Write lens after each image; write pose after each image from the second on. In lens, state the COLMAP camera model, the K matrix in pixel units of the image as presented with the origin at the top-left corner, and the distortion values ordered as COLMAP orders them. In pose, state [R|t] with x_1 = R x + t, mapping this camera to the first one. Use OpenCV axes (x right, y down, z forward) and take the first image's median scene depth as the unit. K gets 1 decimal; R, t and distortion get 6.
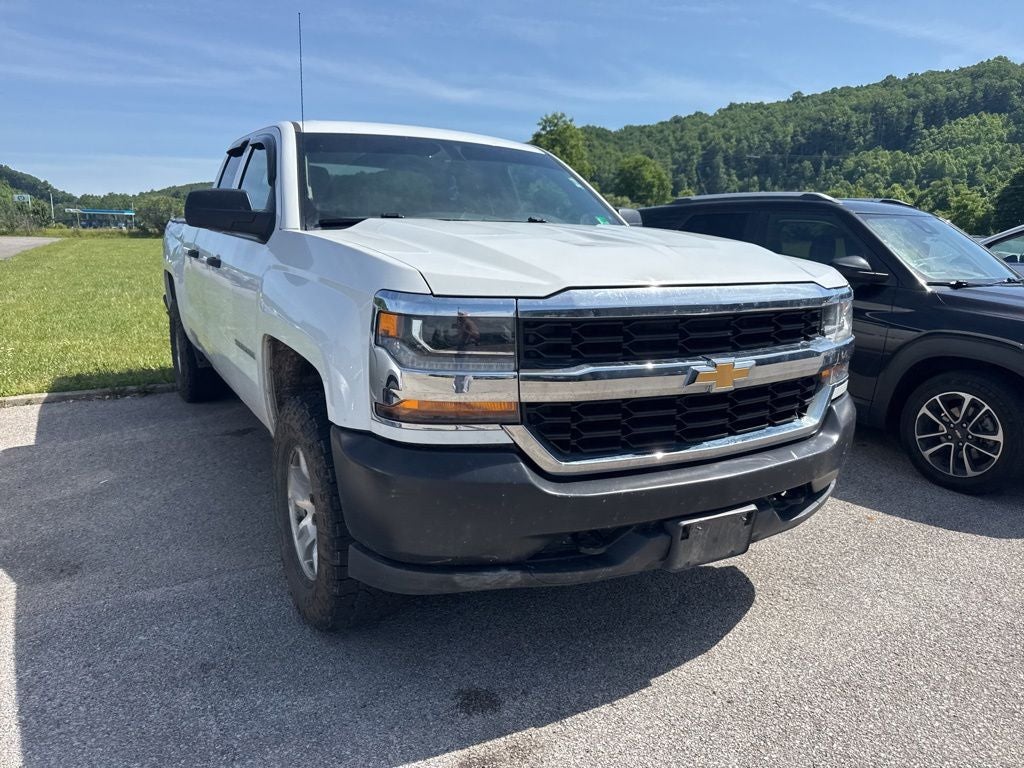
lens RADIAL K [[735.1, 0, 511.6], [0, 735.1, 390.1], [0, 0, 1]] dist [0.008319, -0.011183]
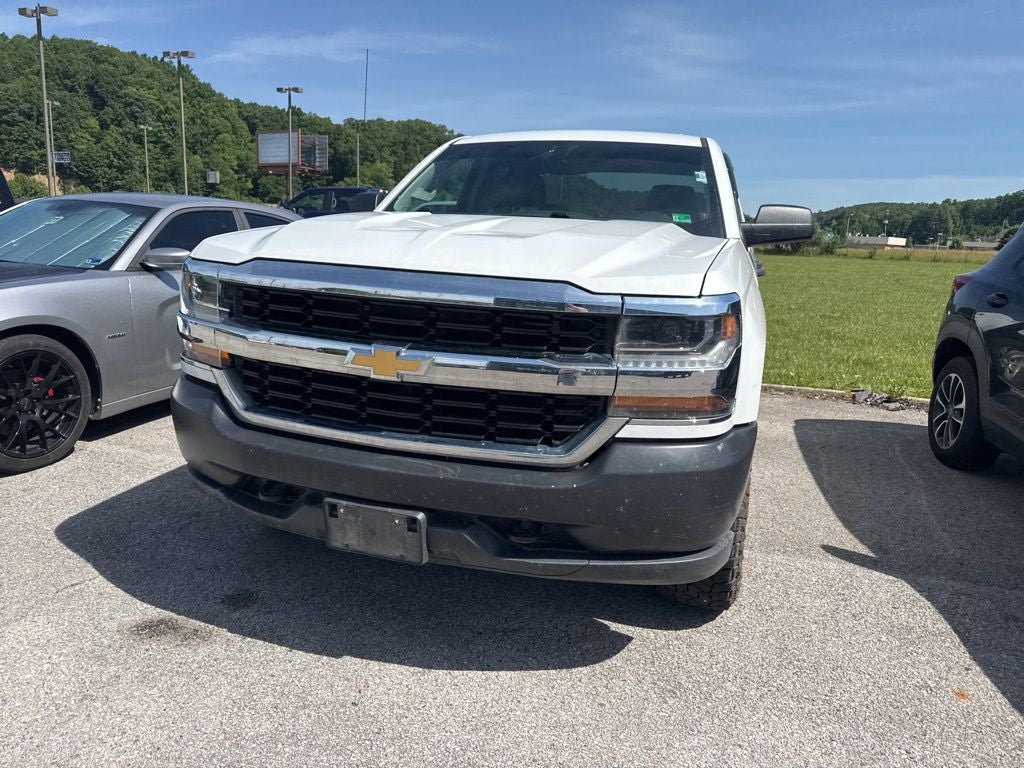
lens RADIAL K [[727.0, 0, 513.6], [0, 727.0, 381.1], [0, 0, 1]] dist [0.020082, -0.024307]
pose [[0.665665, 0.161558, -0.728553, 1.008226], [-0.188067, 0.981091, 0.045726, -0.066919], [0.722164, 0.106578, 0.683462, 0.436139]]
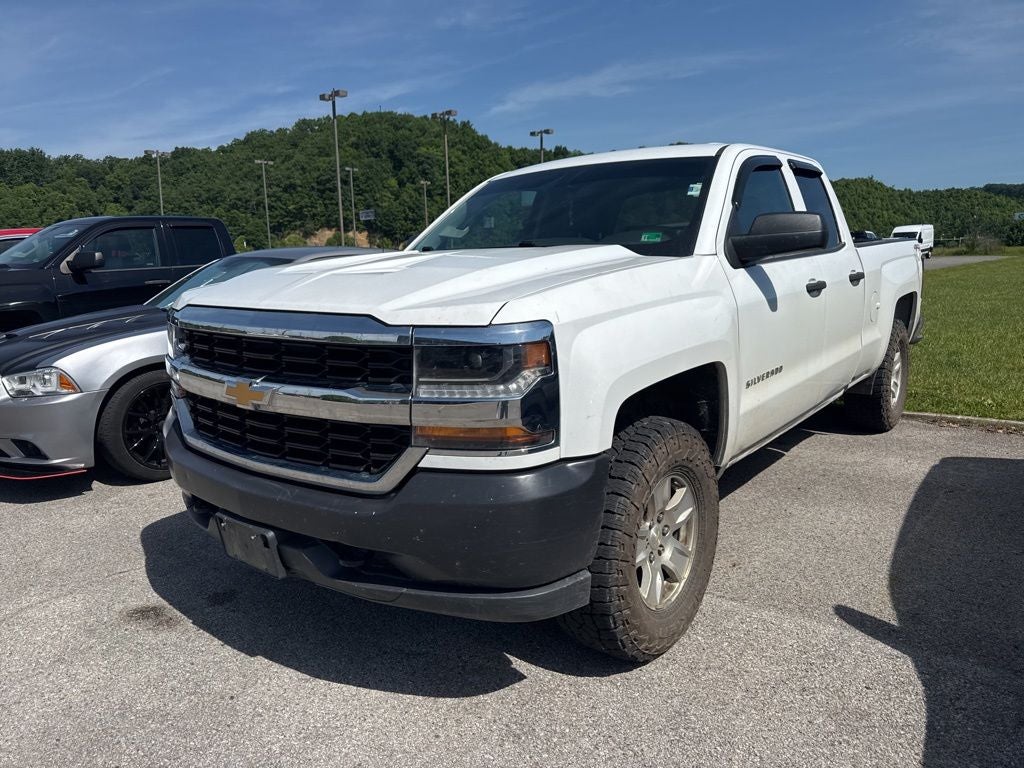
lens RADIAL K [[728.3, 0, 509.9], [0, 728.3, 386.5], [0, 0, 1]] dist [0.025655, -0.031662]
pose [[0.353428, 0.137757, -0.925263, 1.300467], [-0.163460, 0.982975, 0.083912, -0.169549], [0.921070, 0.121586, 0.369929, 0.881914]]
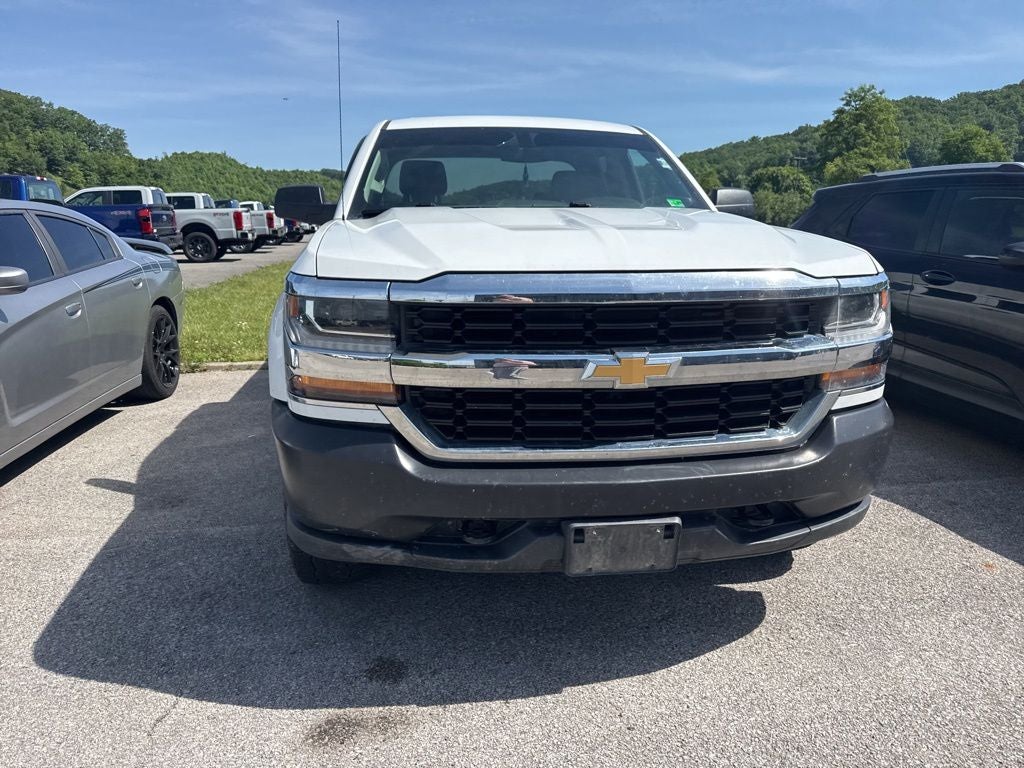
lens RADIAL K [[728.3, 0, 509.9], [0, 728.3, 386.5], [0, 0, 1]] dist [0.025655, -0.031662]
pose [[0.927035, 0.064260, -0.369427, 0.443950], [-0.060489, 0.997931, 0.021794, -0.010576], [0.370063, 0.002143, 0.929004, 0.095578]]
